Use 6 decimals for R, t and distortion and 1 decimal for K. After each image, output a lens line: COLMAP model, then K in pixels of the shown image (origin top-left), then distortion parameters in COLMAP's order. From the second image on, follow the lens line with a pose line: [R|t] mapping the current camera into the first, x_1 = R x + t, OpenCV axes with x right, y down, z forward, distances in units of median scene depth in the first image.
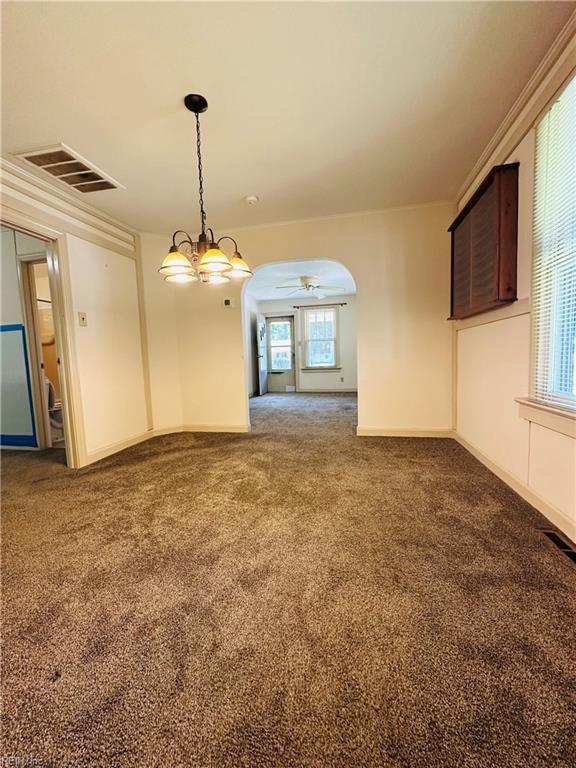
lens RADIAL K [[307.2, 0, 289.7], [0, 307.2, 383.0], [0, 0, 1]] dist [-0.003526, 0.000216]
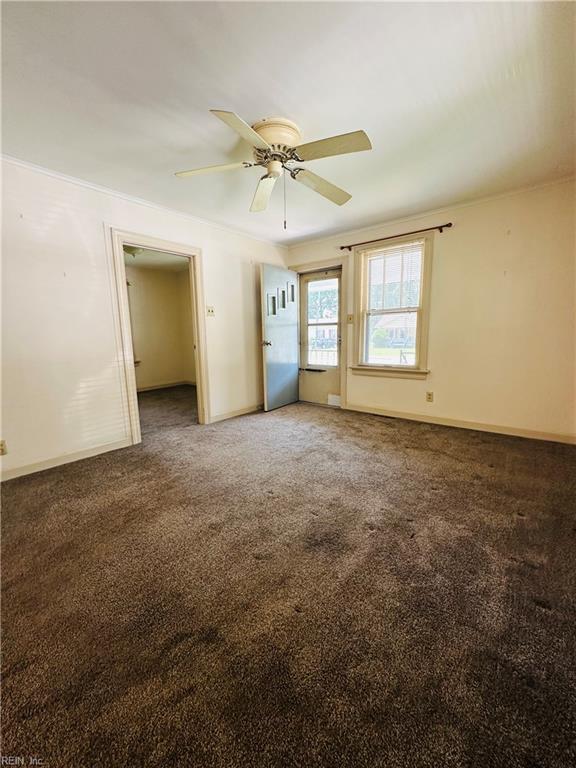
lens RADIAL K [[307.2, 0, 287.2], [0, 307.2, 383.4], [0, 0, 1]] dist [-0.003526, 0.000216]
pose [[0.878999, 0.092145, -0.467836, 0.194379], [-0.056939, 0.994414, 0.088879, -0.059724], [0.473413, -0.051487, 0.879335, 0.481654]]
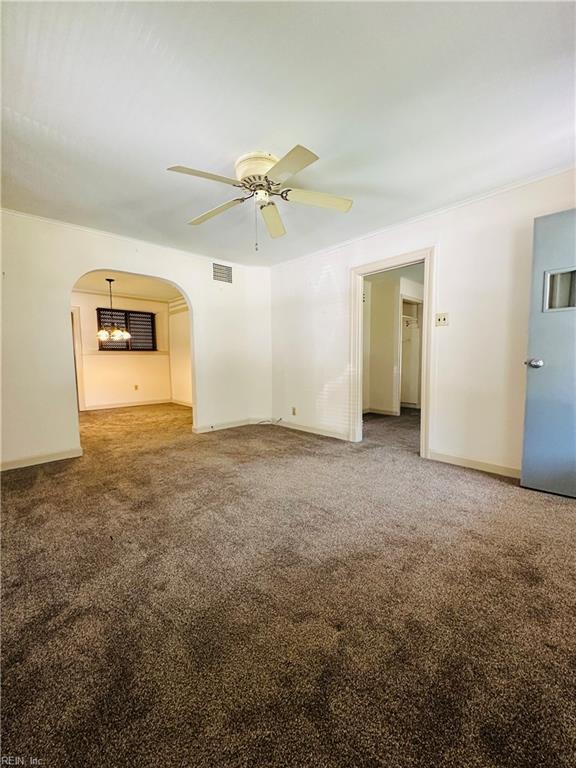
lens RADIAL K [[307.2, 0, 288.7], [0, 307.2, 381.3], [0, 0, 1]] dist [-0.003526, 0.000216]
pose [[-0.577231, 0.103169, -0.810038, 0.276749], [-0.043483, 0.986696, 0.156655, -0.098284], [0.815423, 0.125649, -0.565065, 0.919259]]
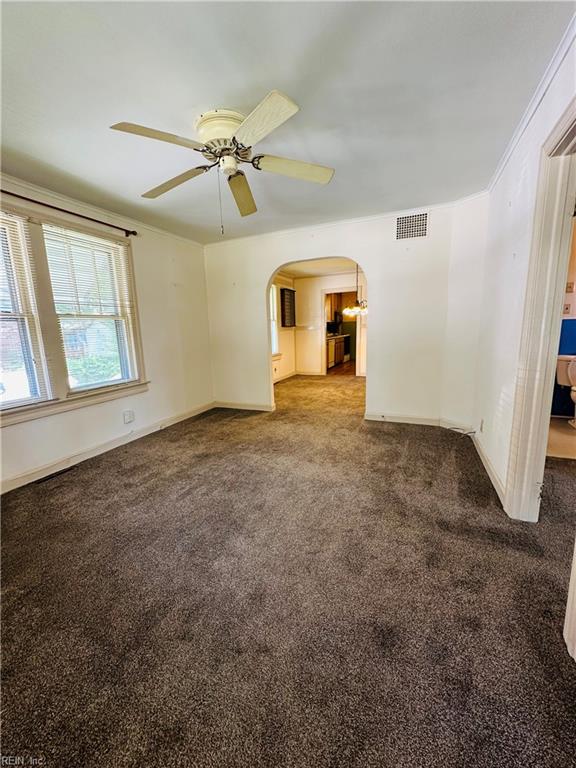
lens RADIAL K [[307.2, 0, 288.3], [0, 307.2, 382.6], [0, 0, 1]] dist [-0.003526, 0.000216]
pose [[-0.977626, 0.028081, 0.208468, -0.044433], [0.082047, 0.963458, 0.254983, -0.112688], [-0.193690, 0.266382, -0.944206, 0.979857]]
